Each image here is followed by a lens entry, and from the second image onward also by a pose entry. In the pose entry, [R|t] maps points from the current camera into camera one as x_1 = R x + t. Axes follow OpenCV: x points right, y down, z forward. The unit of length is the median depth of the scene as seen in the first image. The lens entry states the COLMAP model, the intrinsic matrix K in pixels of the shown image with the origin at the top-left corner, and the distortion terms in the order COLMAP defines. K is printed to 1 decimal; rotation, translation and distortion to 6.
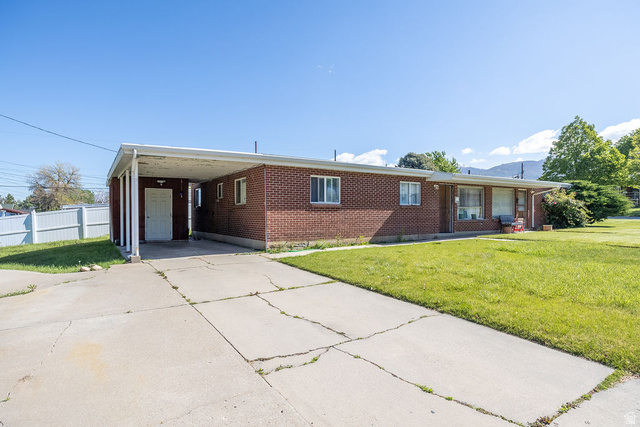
lens RADIAL K [[348.1, 0, 320.0], [0, 348.1, 213.5], [0, 0, 1]] dist [-0.013717, -0.000055]
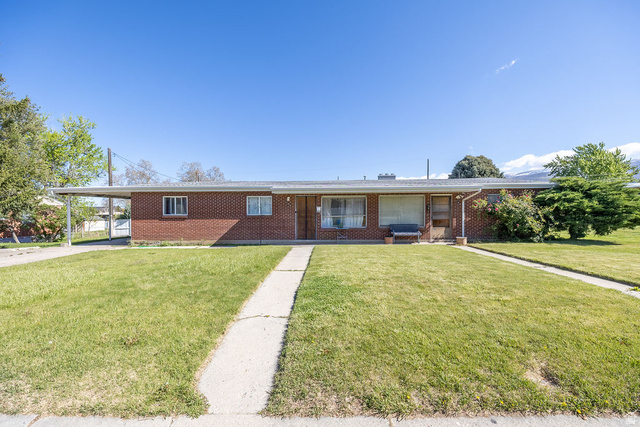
lens RADIAL K [[257.9, 0, 320.0], [0, 257.9, 213.5], [0, 0, 1]] dist [-0.000428, -0.000042]
pose [[0.825636, 0.003873, -0.564189, 1.006878], [0.001208, 0.999962, 0.008632, -0.039981], [0.564201, -0.007808, 0.825600, 0.410315]]
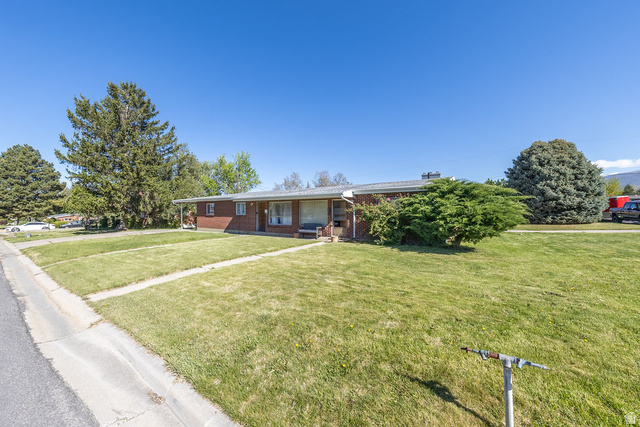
lens RADIAL K [[232.9, 0, 322.8], [0, 232.9, 210.7], [0, 0, 1]] dist [0.000376, 0.000007]
pose [[0.391535, 0.008030, -0.920128, 1.726679], [0.004318, 0.999935, 0.010564, -0.062431], [0.920153, -0.008110, 0.391475, 0.981251]]
